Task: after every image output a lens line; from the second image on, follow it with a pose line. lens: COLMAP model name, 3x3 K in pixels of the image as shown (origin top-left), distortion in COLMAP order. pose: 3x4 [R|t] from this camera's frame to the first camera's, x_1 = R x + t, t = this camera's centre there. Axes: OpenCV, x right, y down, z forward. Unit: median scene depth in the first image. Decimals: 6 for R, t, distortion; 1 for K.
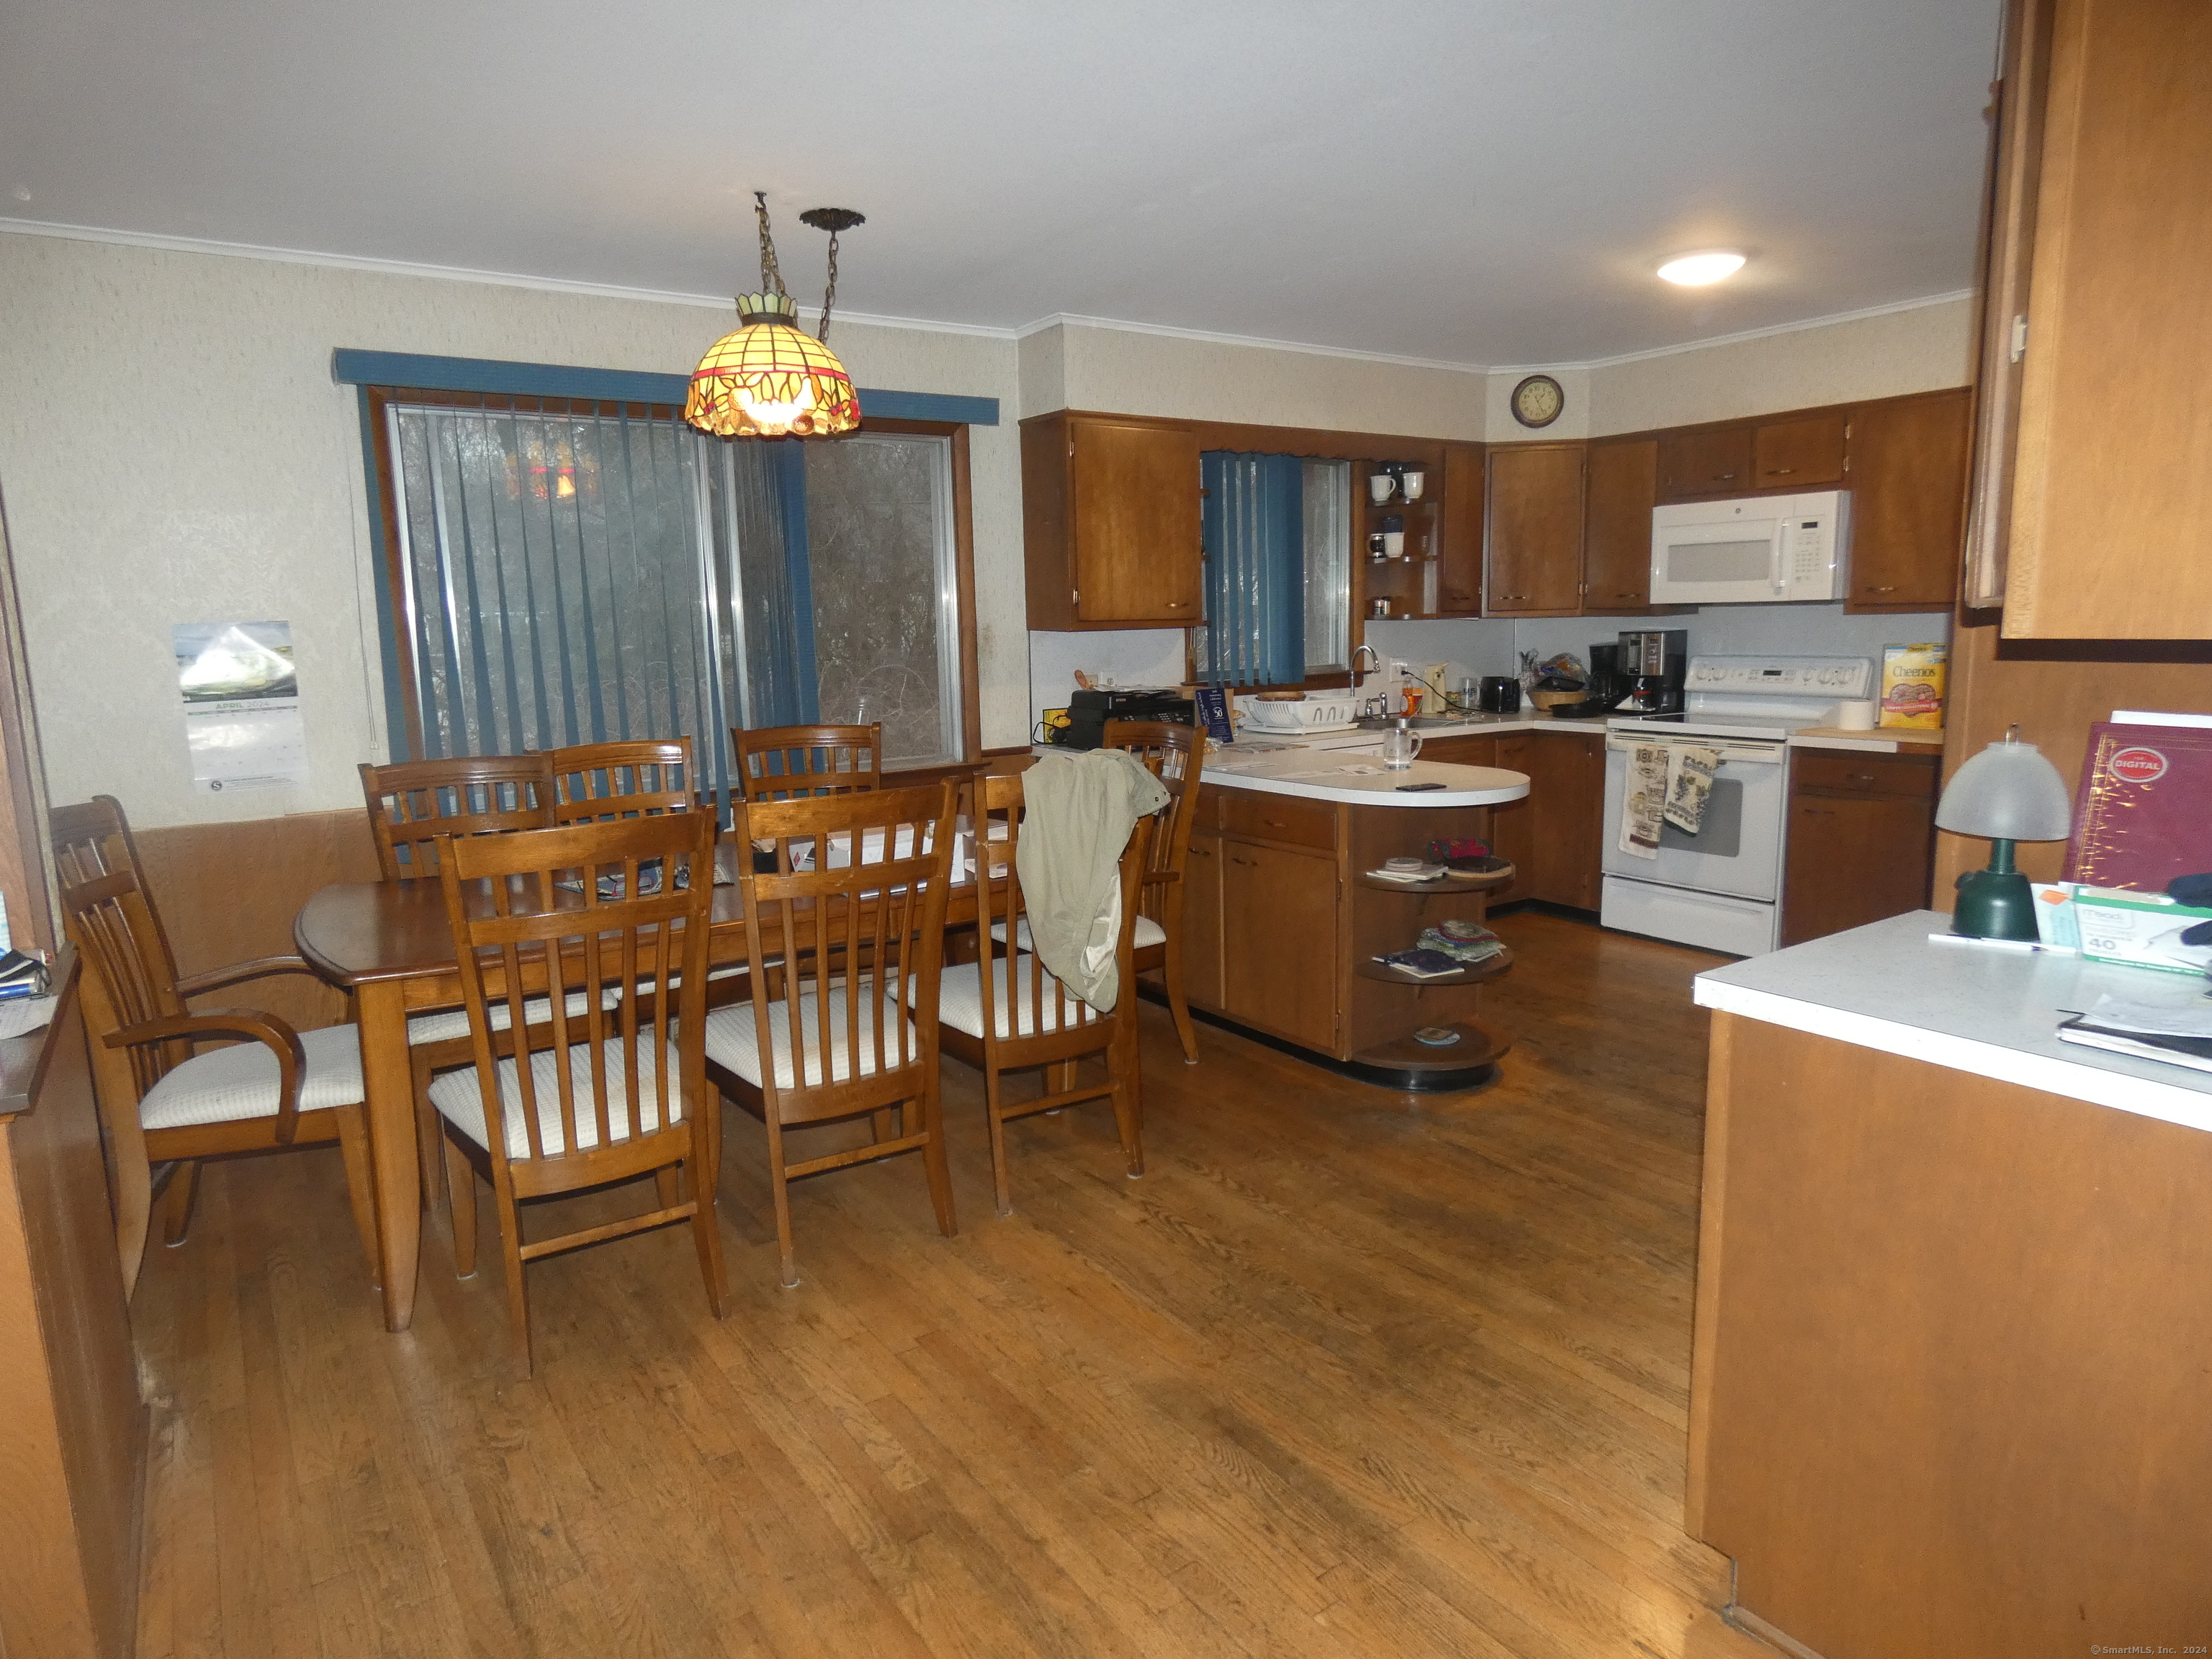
lens RADIAL K [[1327.8, 0, 1111.1], [0, 1327.8, 823.0], [0, 0, 1]] dist [-0.000946, 0.000193]
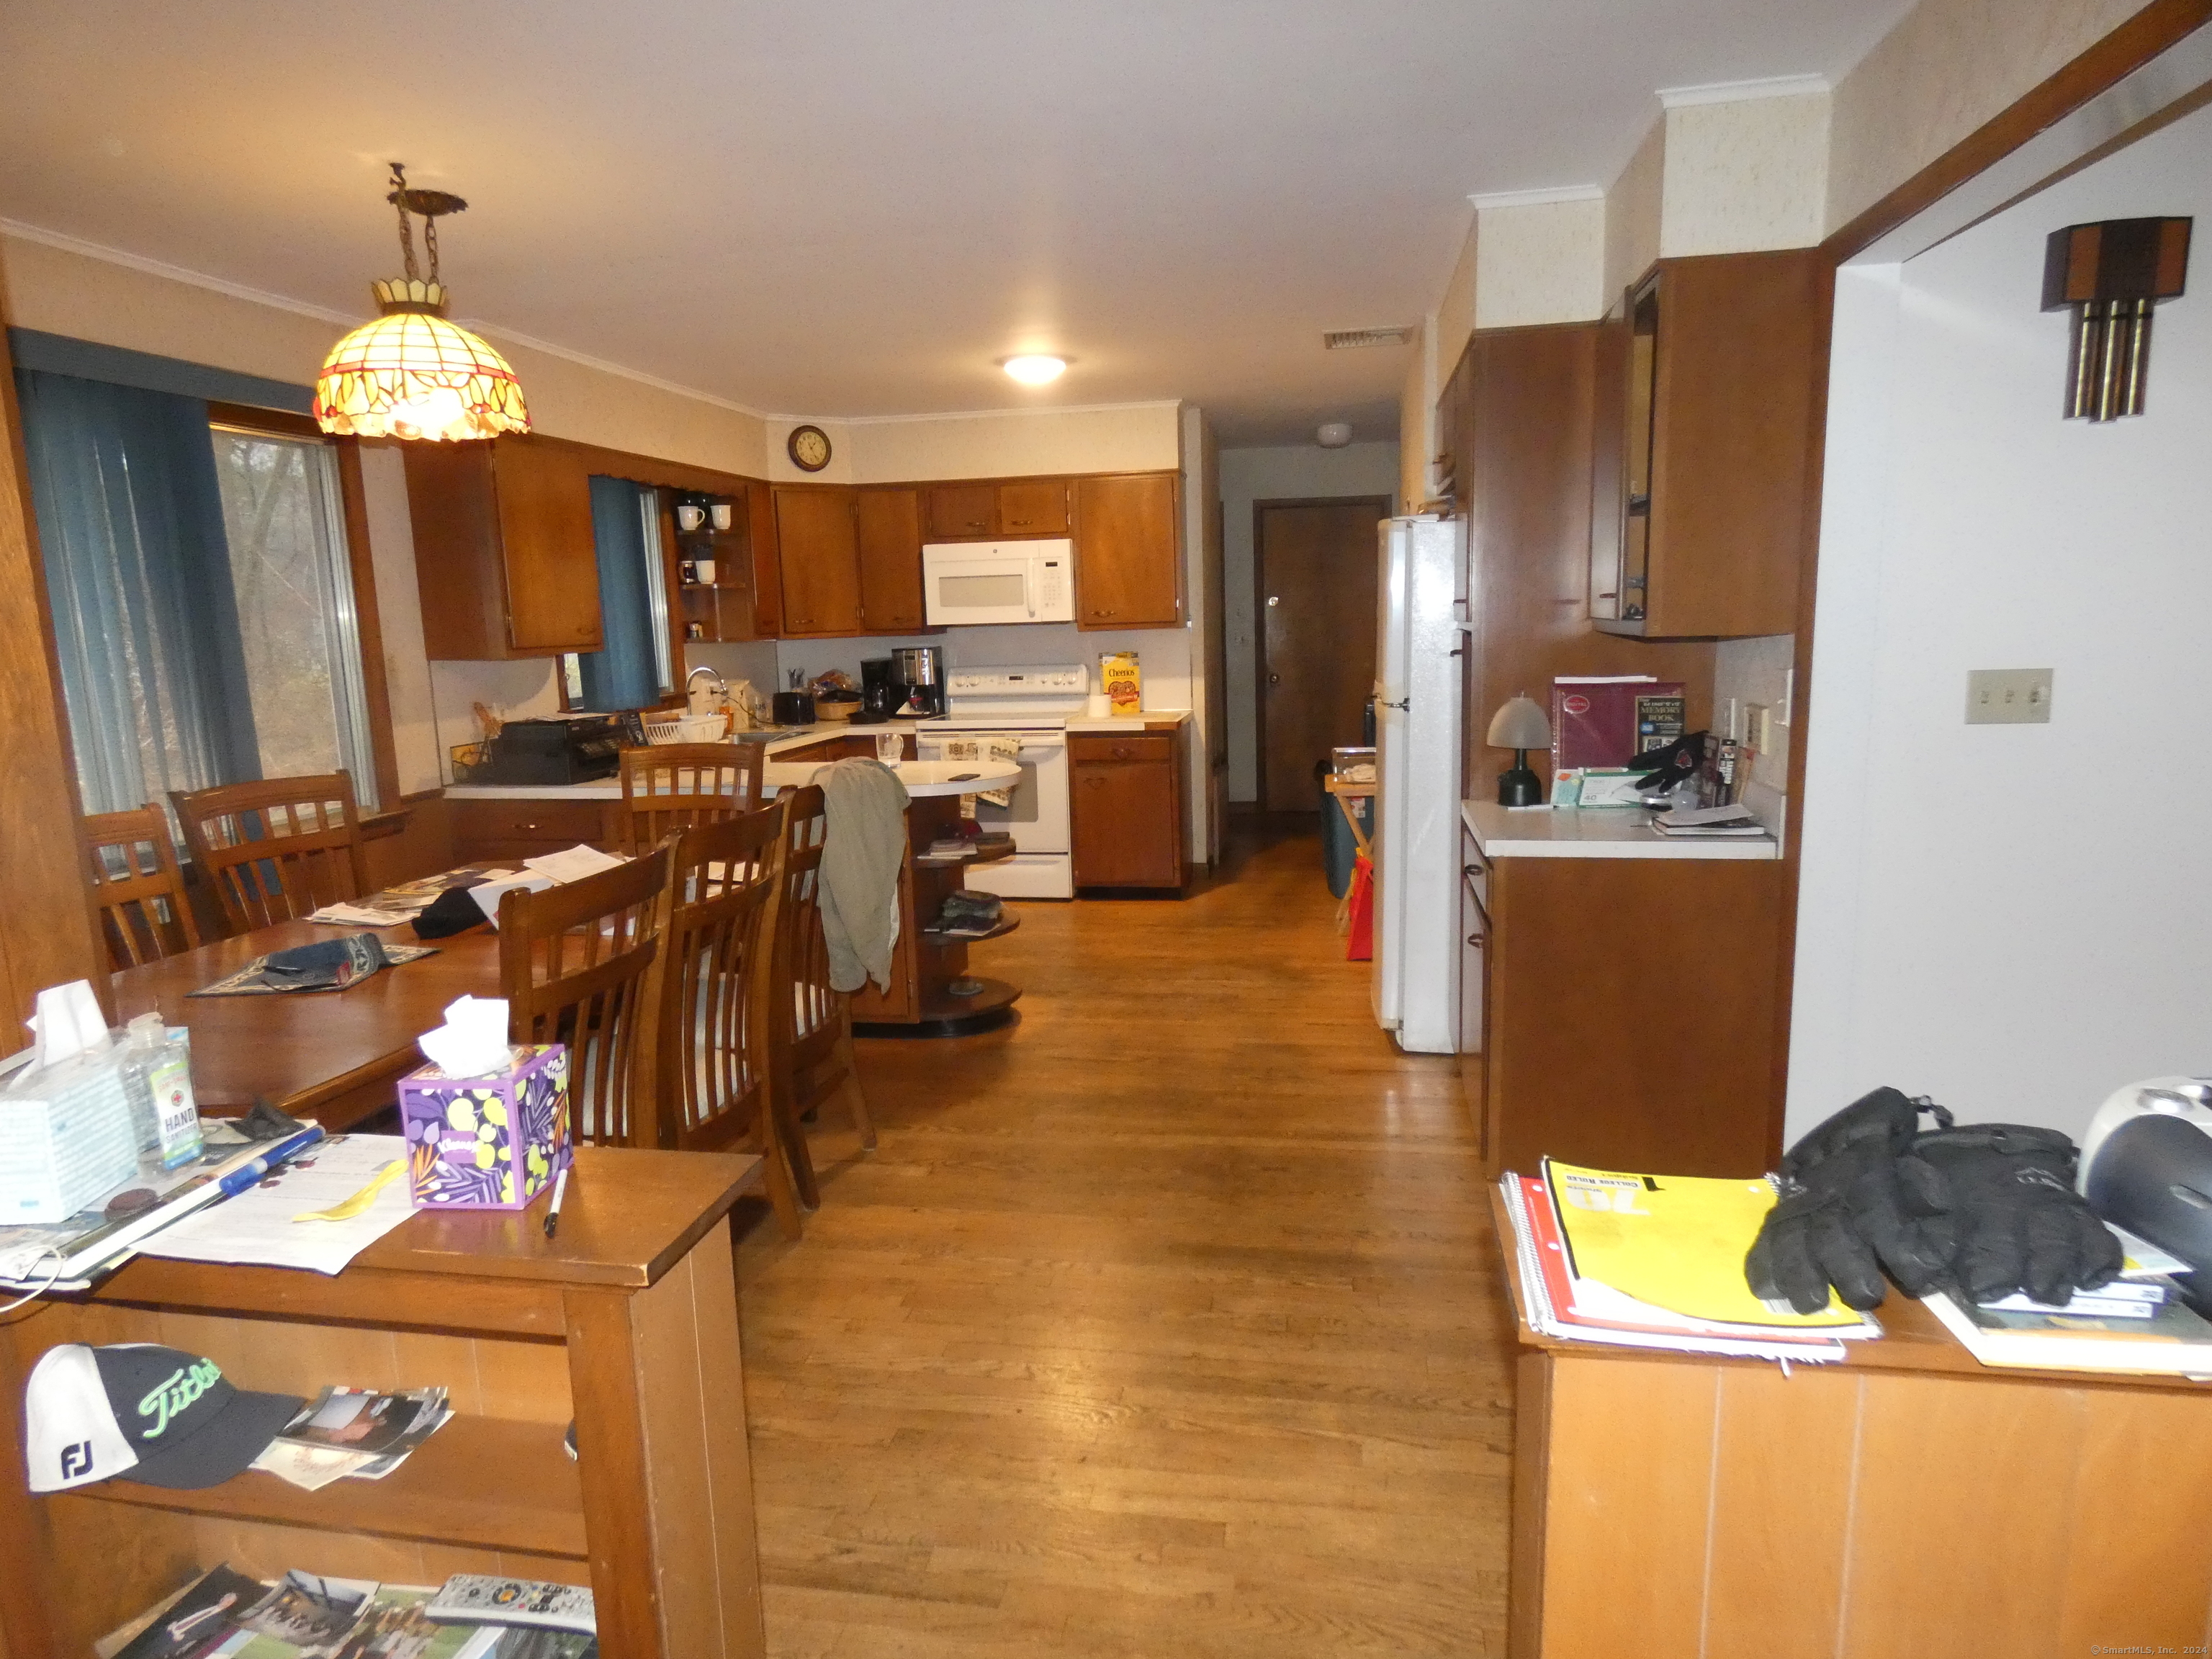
lens RADIAL K [[1315.2, 0, 1108.1], [0, 1315.2, 822.6], [0, 0, 1]] dist [-0.004552, 0.002497]
pose [[0.701536, -0.113746, 0.703498, -0.473328], [0.125784, 0.991445, 0.034870, -0.011057], [-0.701446, 0.064027, 0.709841, 0.064115]]
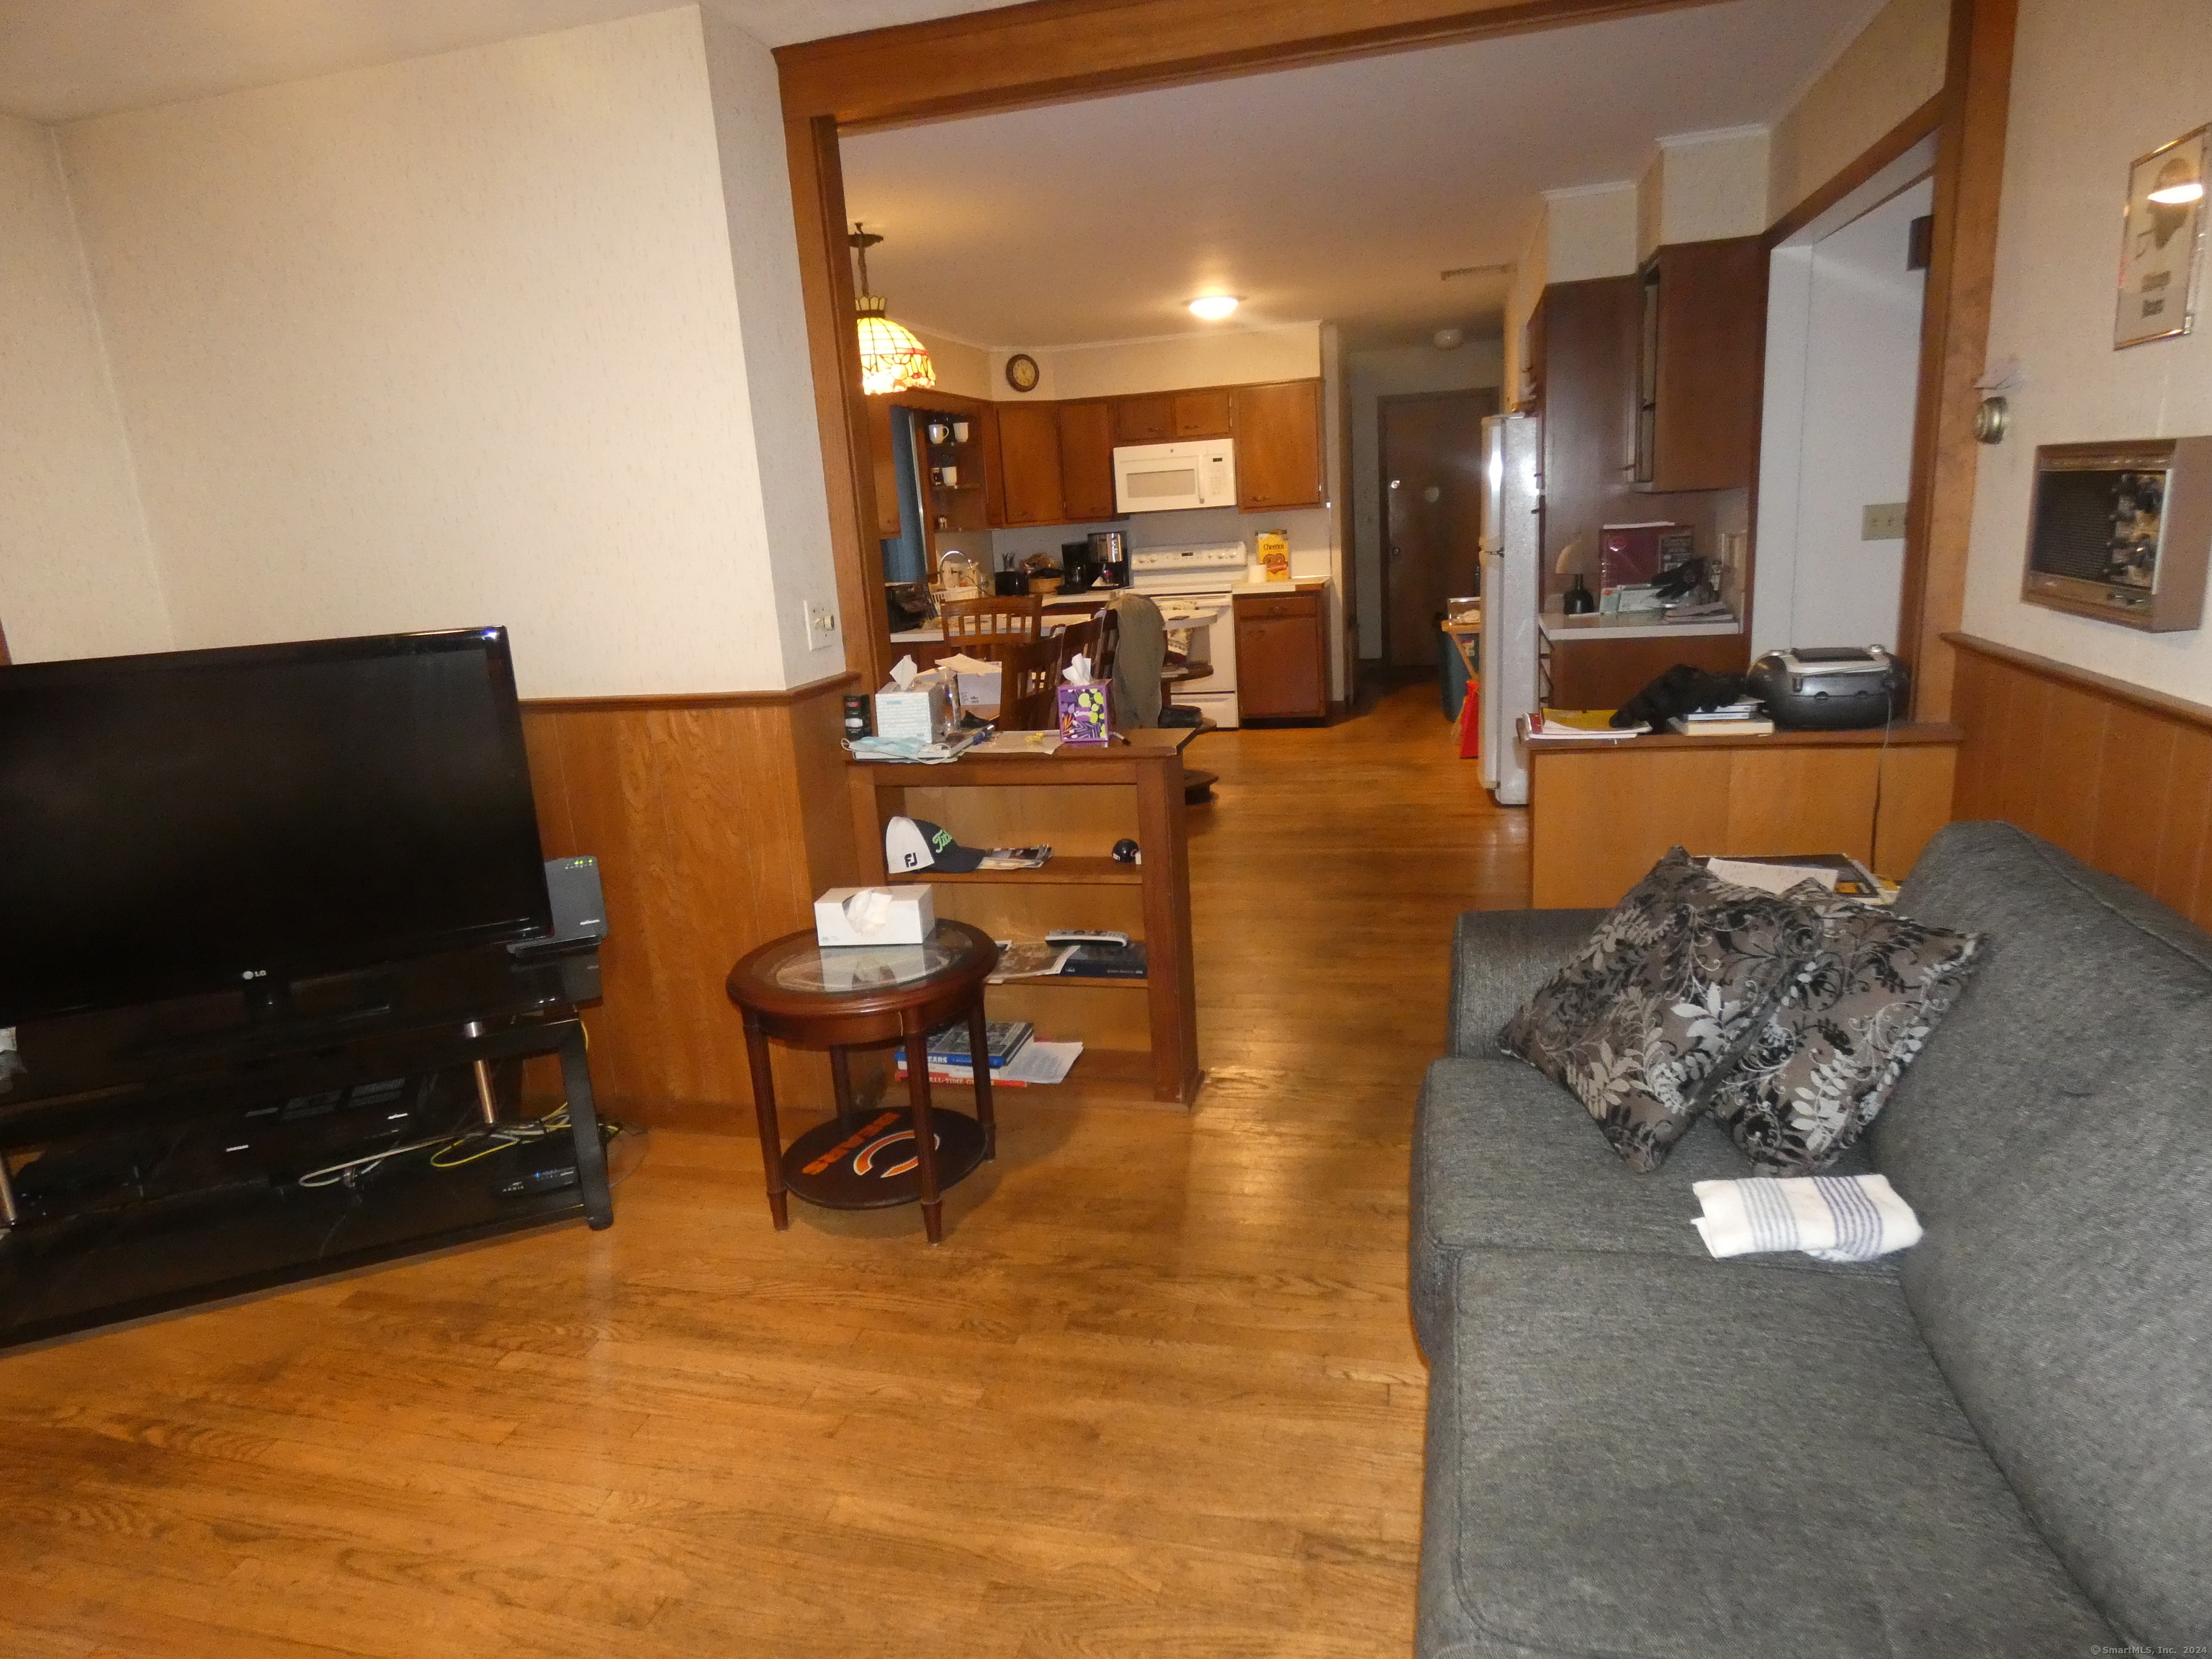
lens RADIAL K [[1323.4, 0, 1106.0], [0, 1323.4, 829.5], [0, 0, 1]] dist [-0.004225, 0.001995]
pose [[0.753997, -0.180388, 0.631624, -0.861135], [0.150561, 0.983415, 0.101125, 0.048564], [-0.639390, 0.018850, 0.768652, -0.198277]]
